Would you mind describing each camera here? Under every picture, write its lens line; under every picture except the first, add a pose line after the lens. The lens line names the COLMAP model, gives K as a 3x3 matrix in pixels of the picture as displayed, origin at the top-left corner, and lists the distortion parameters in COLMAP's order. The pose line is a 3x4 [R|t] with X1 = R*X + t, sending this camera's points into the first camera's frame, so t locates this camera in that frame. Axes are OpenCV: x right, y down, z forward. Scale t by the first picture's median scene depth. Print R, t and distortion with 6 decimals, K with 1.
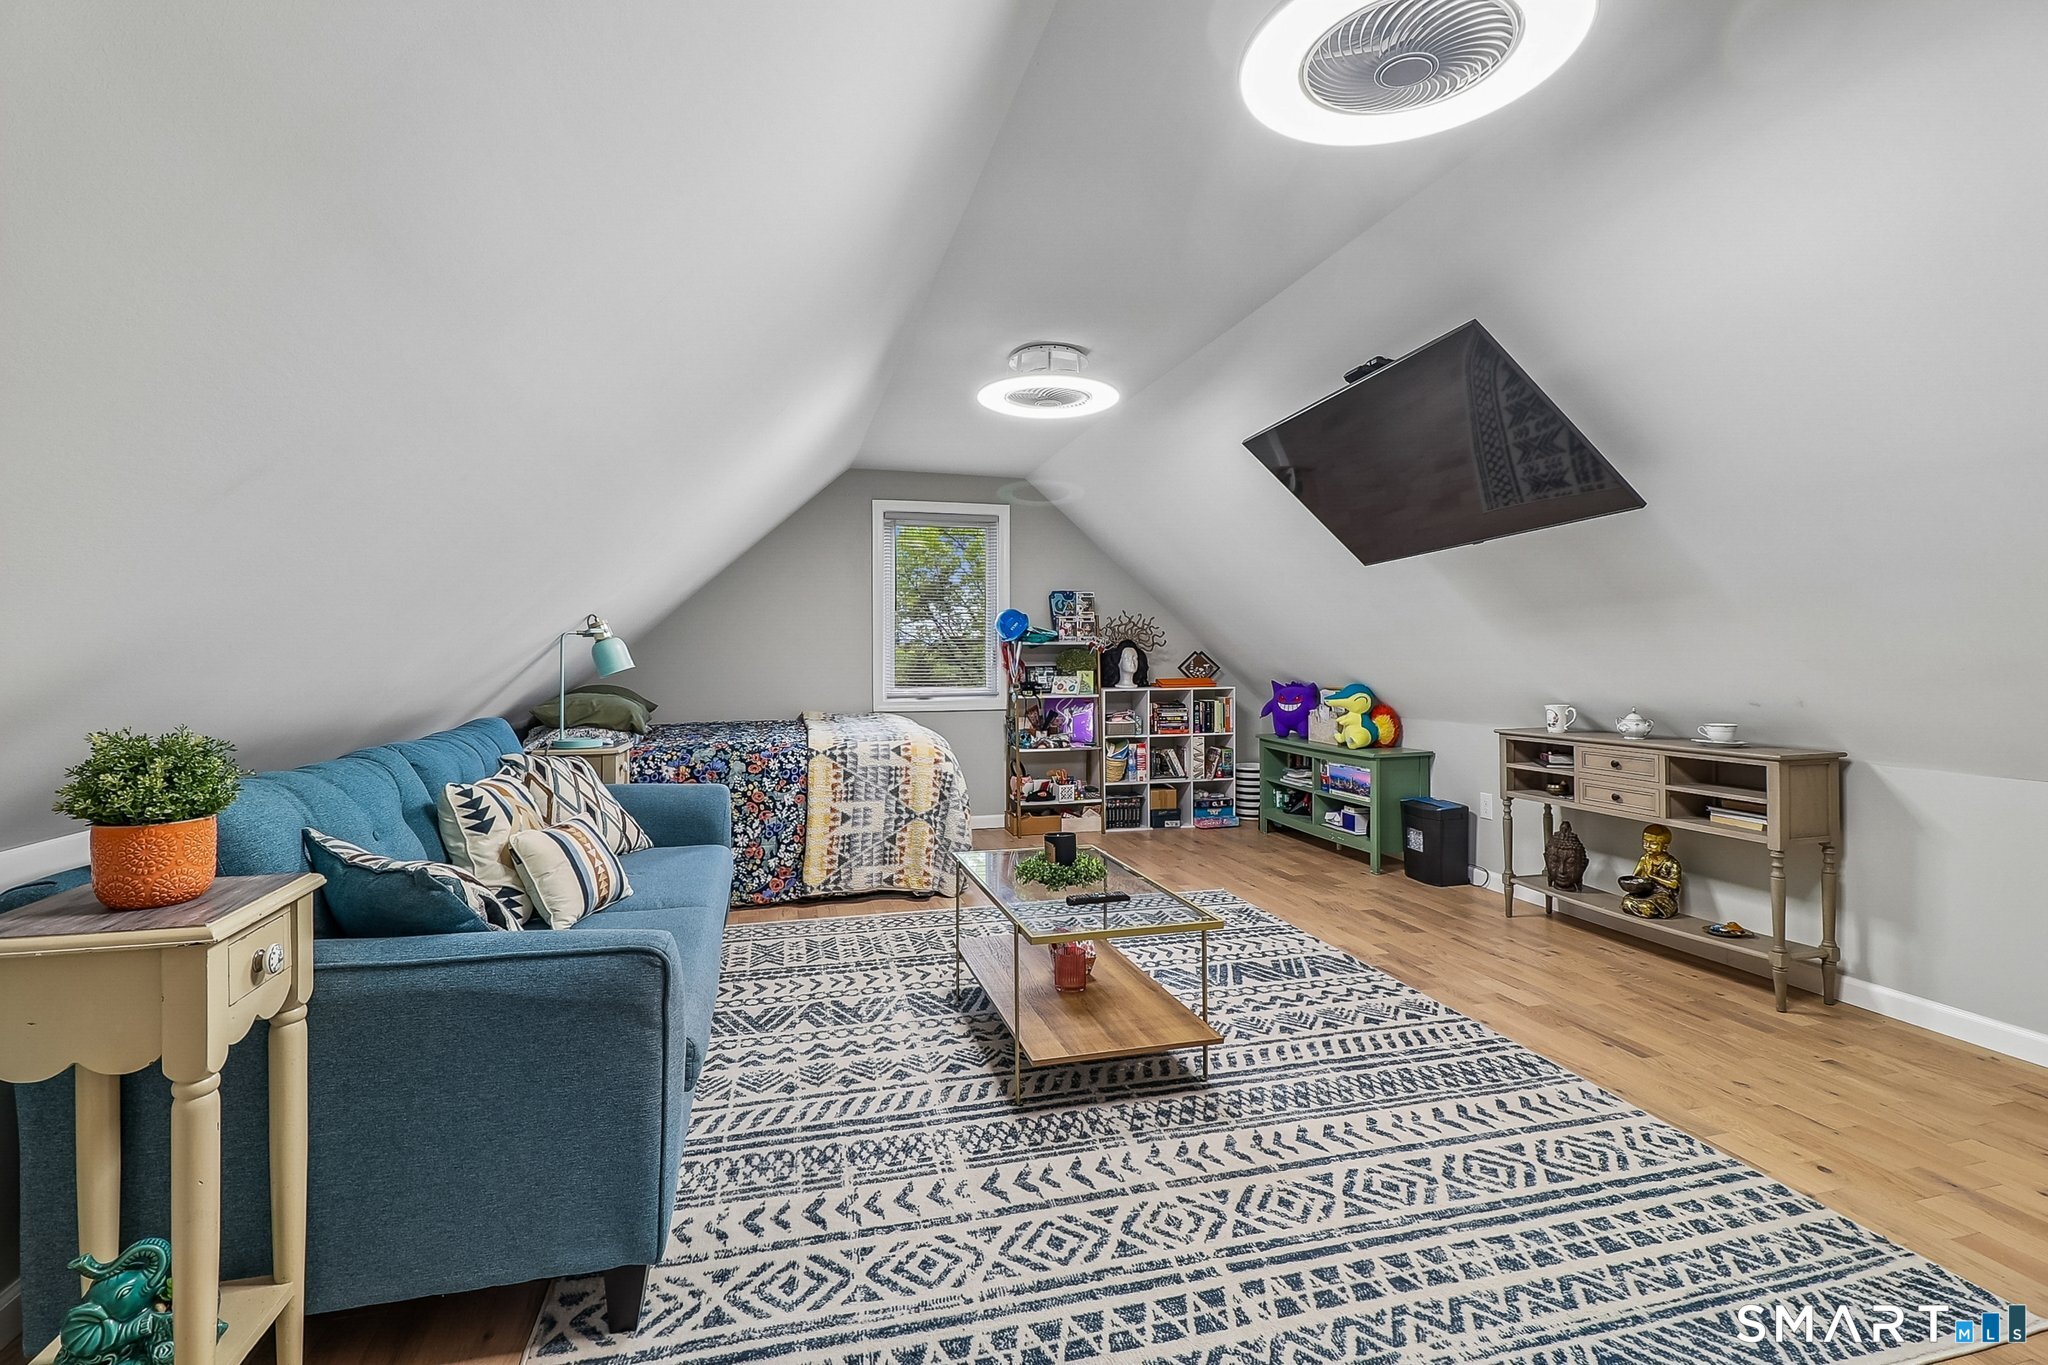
lens RADIAL K [[939.8, 0, 1022.5], [0, 939.8, 654.4], [0, 0, 1]] dist [0.001482, -0.000878]
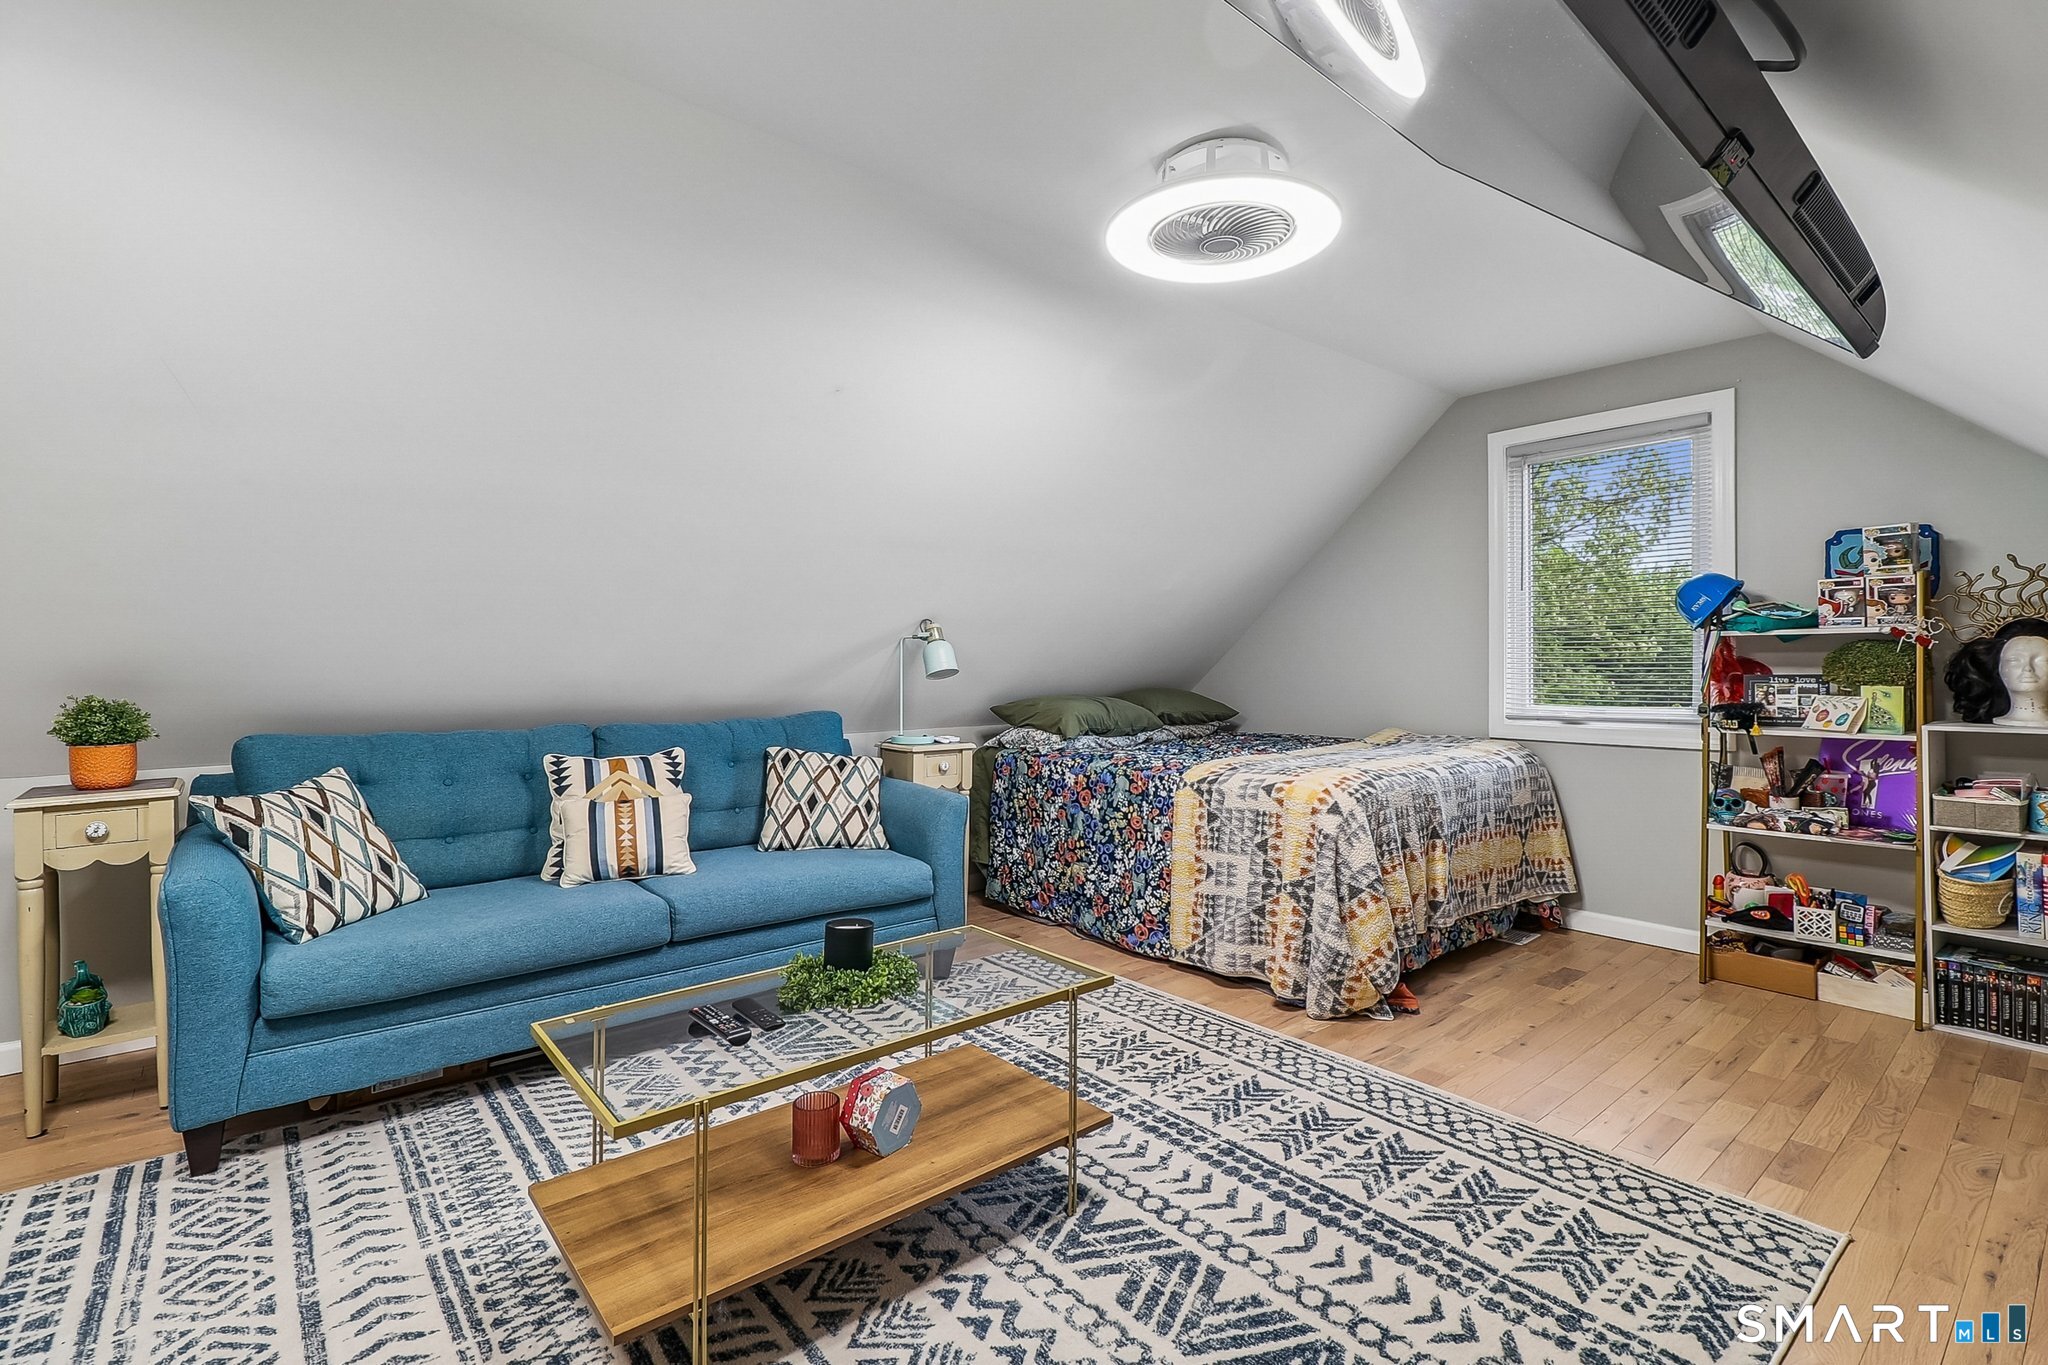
lens RADIAL K [[939.8, 0, 1022.5], [0, 939.8, 654.4], [0, 0, 1]] dist [0.001482, -0.000878]
pose [[0.422437, -0.006108, -0.906372, 0.443778], [0.003457, 0.999981, -0.005128, 0.002553], [0.906386, -0.000967, 0.422450, 0.527841]]
